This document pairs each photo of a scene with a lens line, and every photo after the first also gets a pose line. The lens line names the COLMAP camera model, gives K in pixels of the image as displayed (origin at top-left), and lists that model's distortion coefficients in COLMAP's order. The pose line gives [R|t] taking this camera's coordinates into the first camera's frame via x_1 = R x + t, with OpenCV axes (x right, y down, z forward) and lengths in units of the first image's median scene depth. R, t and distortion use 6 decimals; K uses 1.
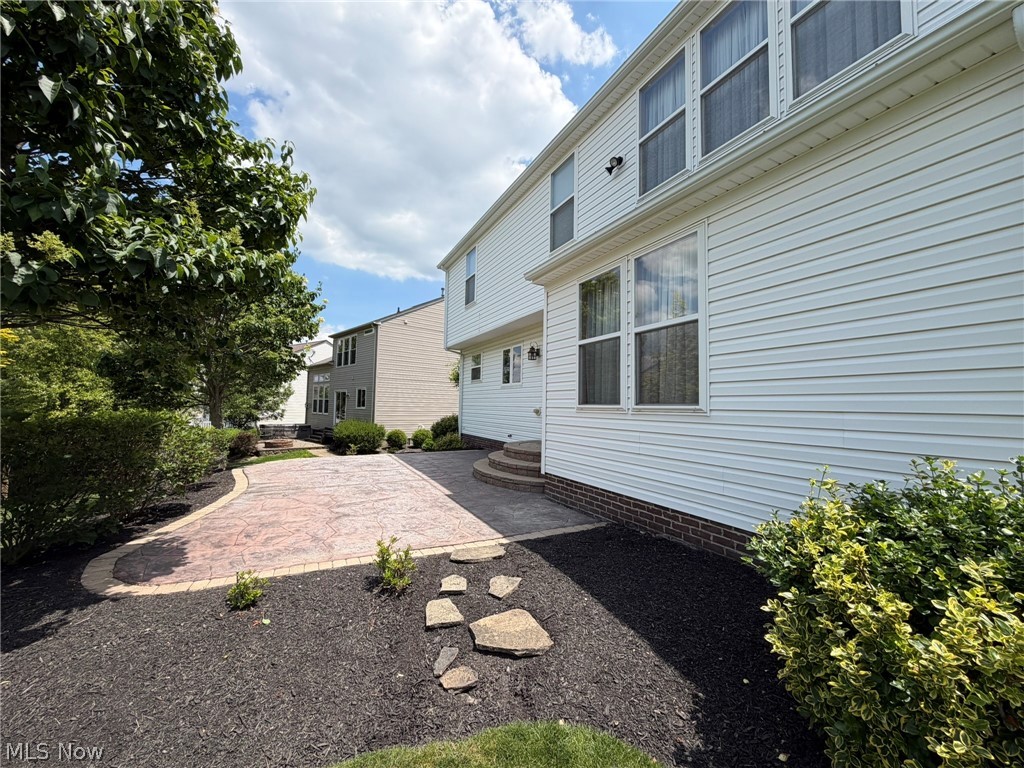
lens RADIAL K [[410.7, 0, 507.8], [0, 410.7, 379.8], [0, 0, 1]] dist [-0.002308, 0.000053]
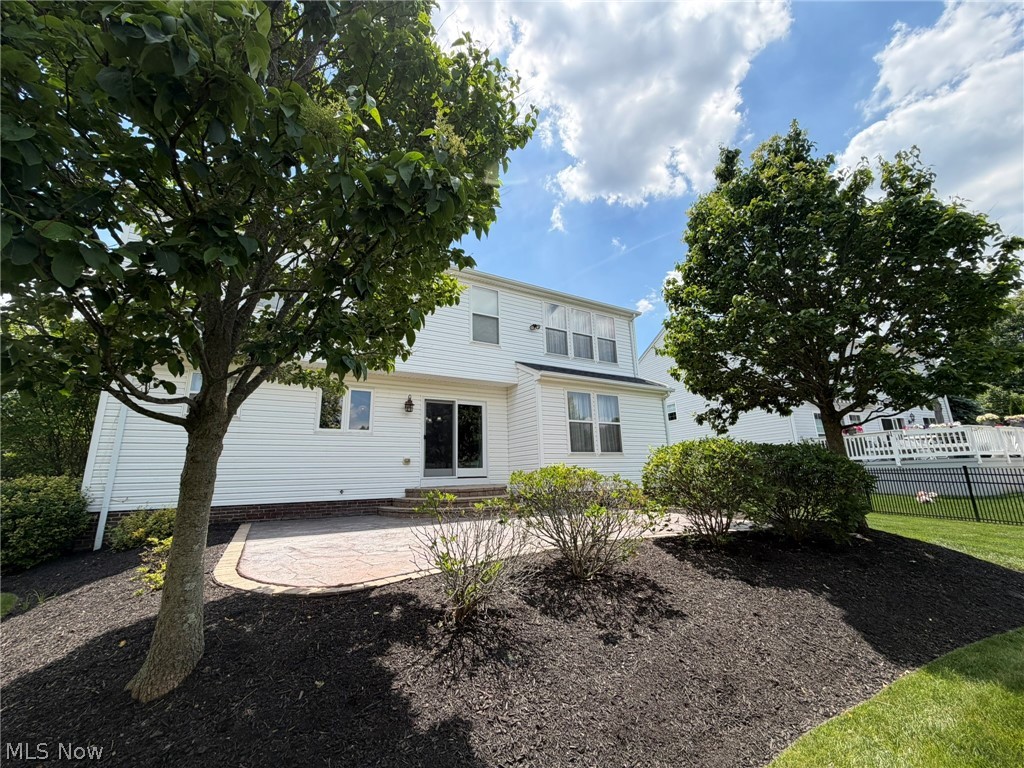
lens RADIAL K [[410.7, 0, 507.8], [0, 410.7, 379.8], [0, 0, 1]] dist [-0.002308, 0.000053]
pose [[-0.075032, 0.212069, 0.974370, -2.544255], [-0.045102, 0.975403, -0.215767, 0.229535], [-0.996161, -0.060135, -0.063622, 2.037759]]
